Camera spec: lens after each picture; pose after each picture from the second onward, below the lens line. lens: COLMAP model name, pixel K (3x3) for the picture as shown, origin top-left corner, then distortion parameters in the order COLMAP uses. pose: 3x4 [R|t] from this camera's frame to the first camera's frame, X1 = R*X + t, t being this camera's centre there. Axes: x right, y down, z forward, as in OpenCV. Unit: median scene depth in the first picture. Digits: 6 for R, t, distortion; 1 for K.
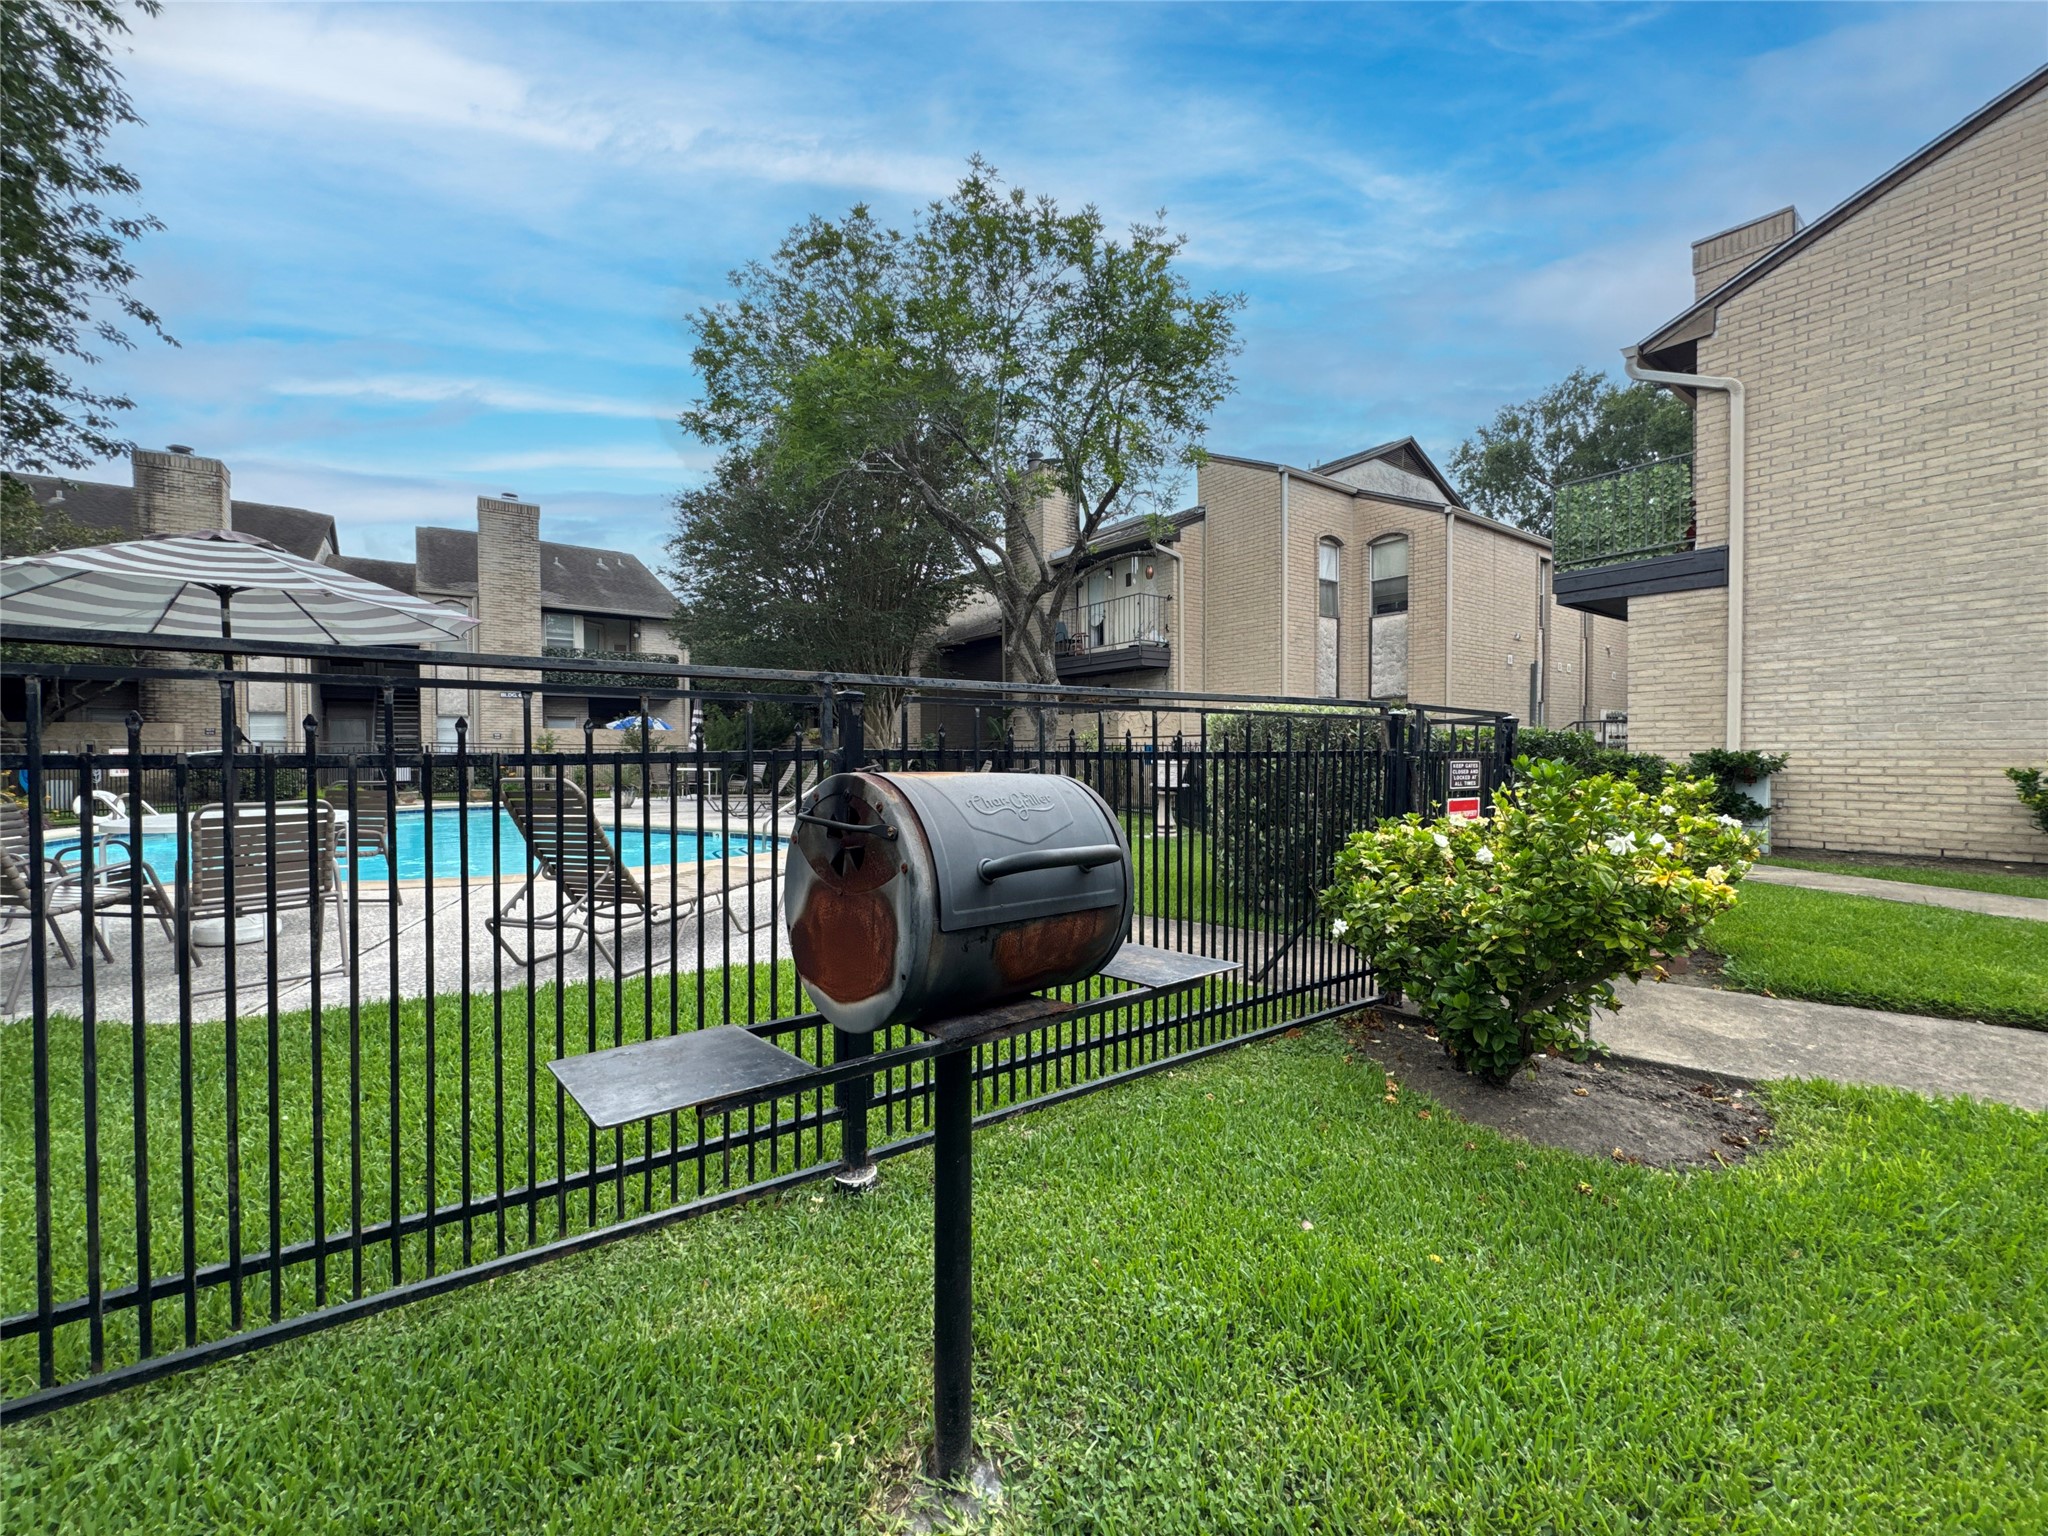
lens RADIAL K [[831.9, 0, 1020.9], [0, 831.9, 763.3], [0, 0, 1]] dist [0.000385, 0.000039]
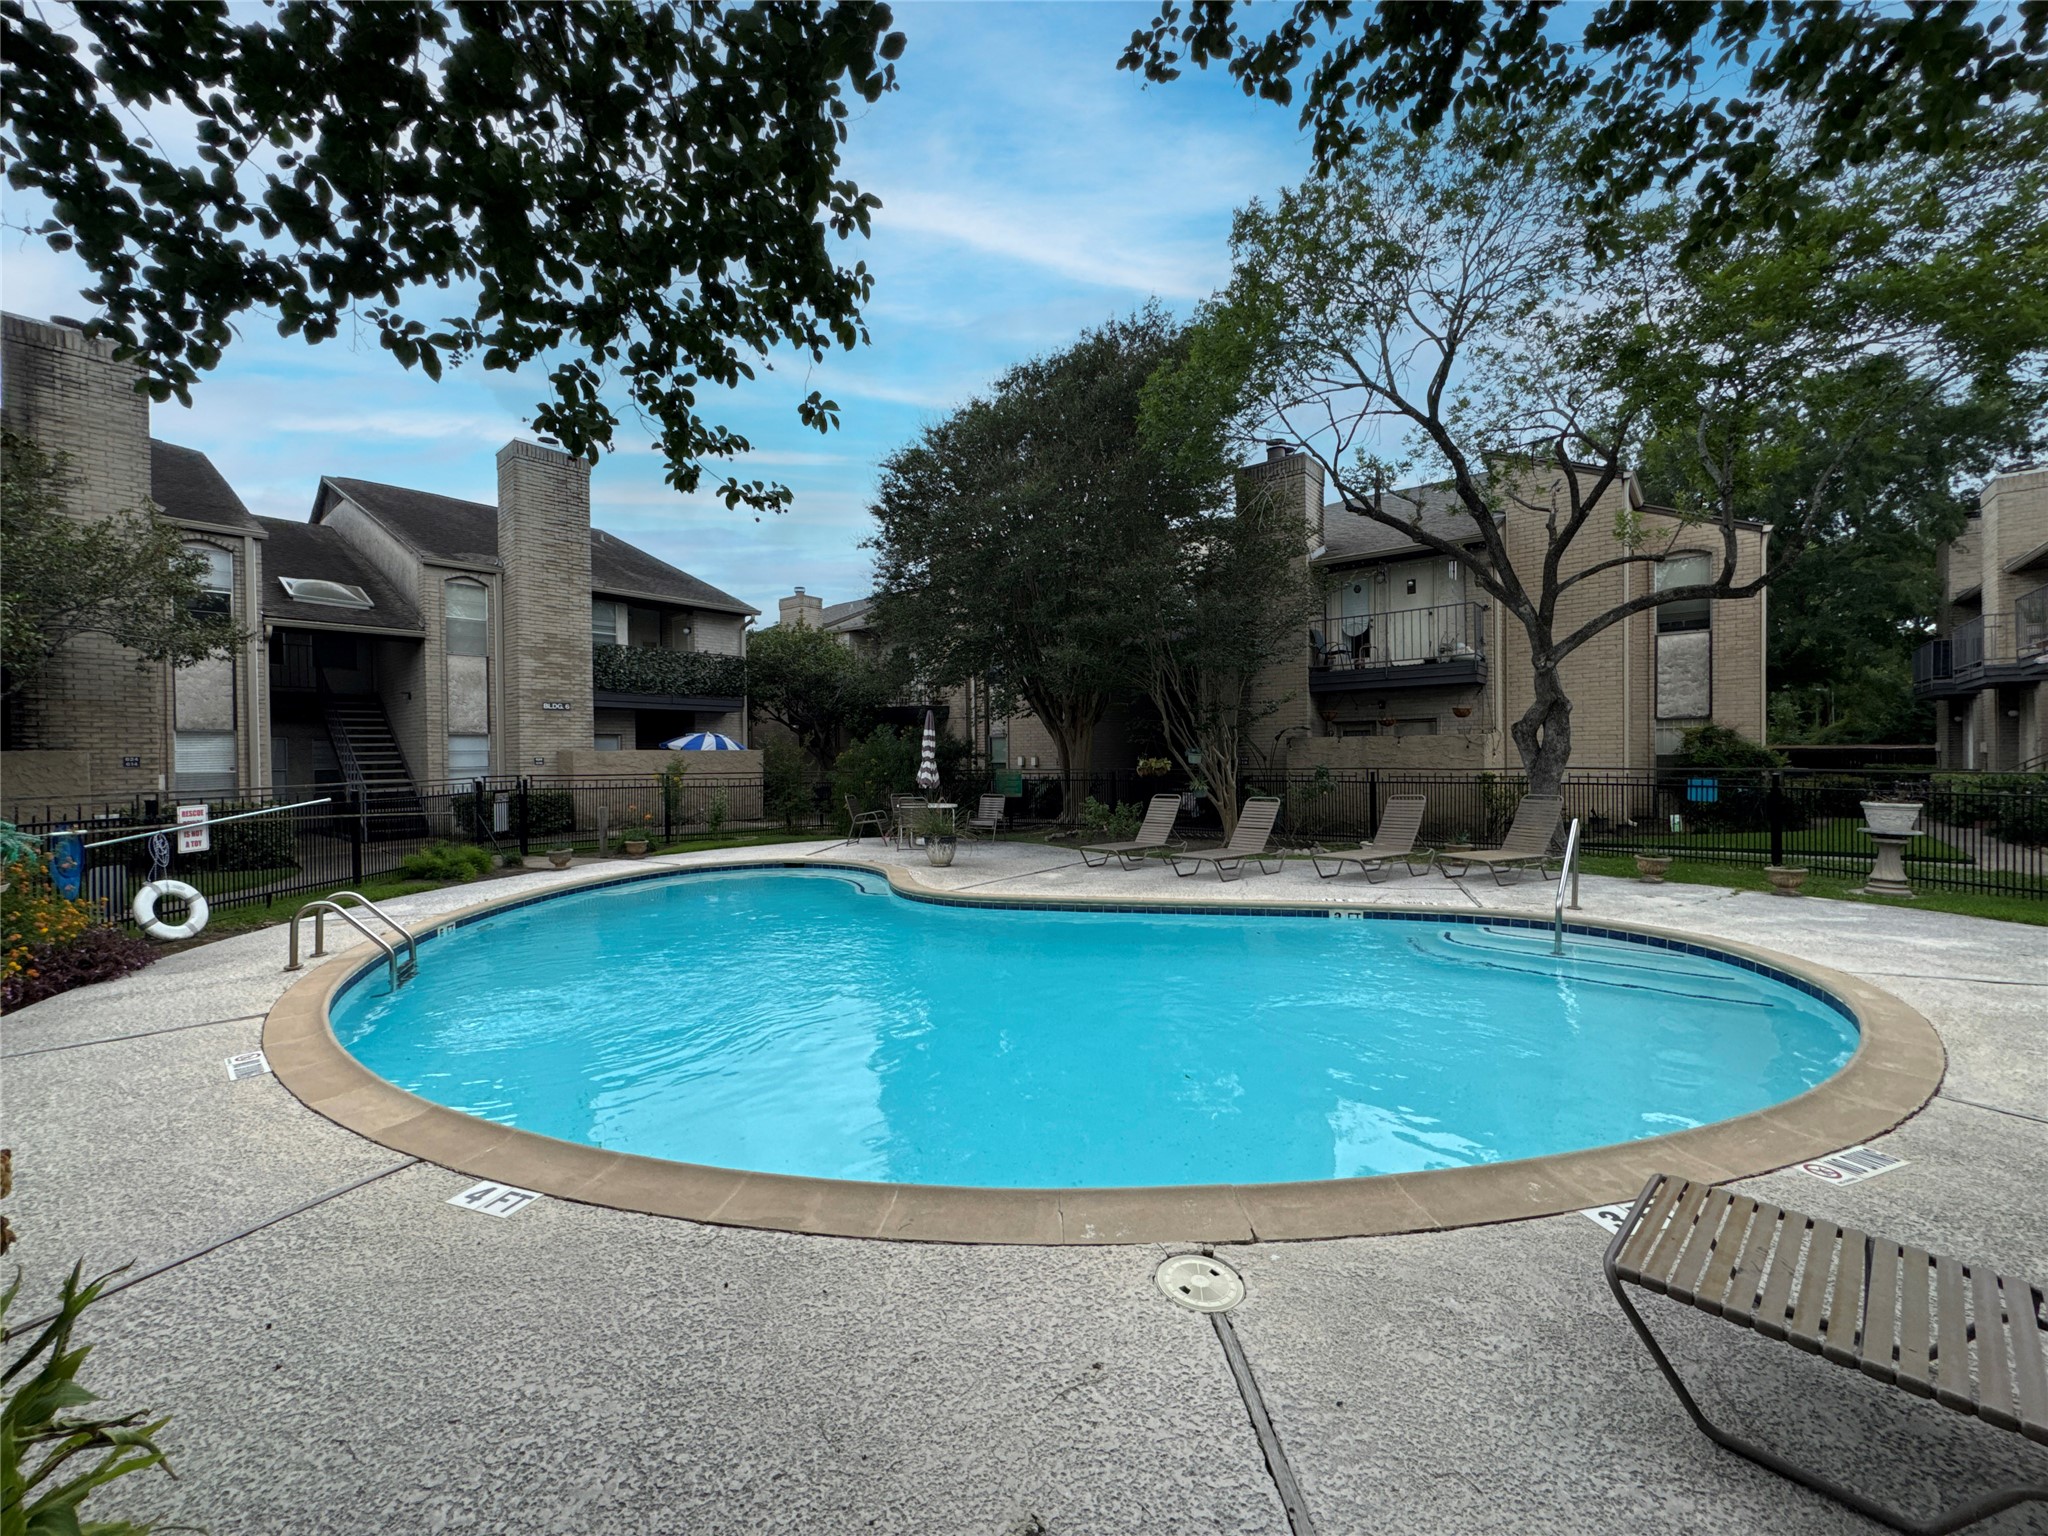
lens RADIAL K [[831.9, 0, 1025.6], [0, 831.9, 767.9], [0, 0, 1]] dist [0.000385, 0.000039]
pose [[0.969349, -0.009756, 0.245492, -0.425373], [0.012661, 0.999867, -0.010260, -0.014212], [-0.245360, 0.013053, 0.969344, 0.179465]]
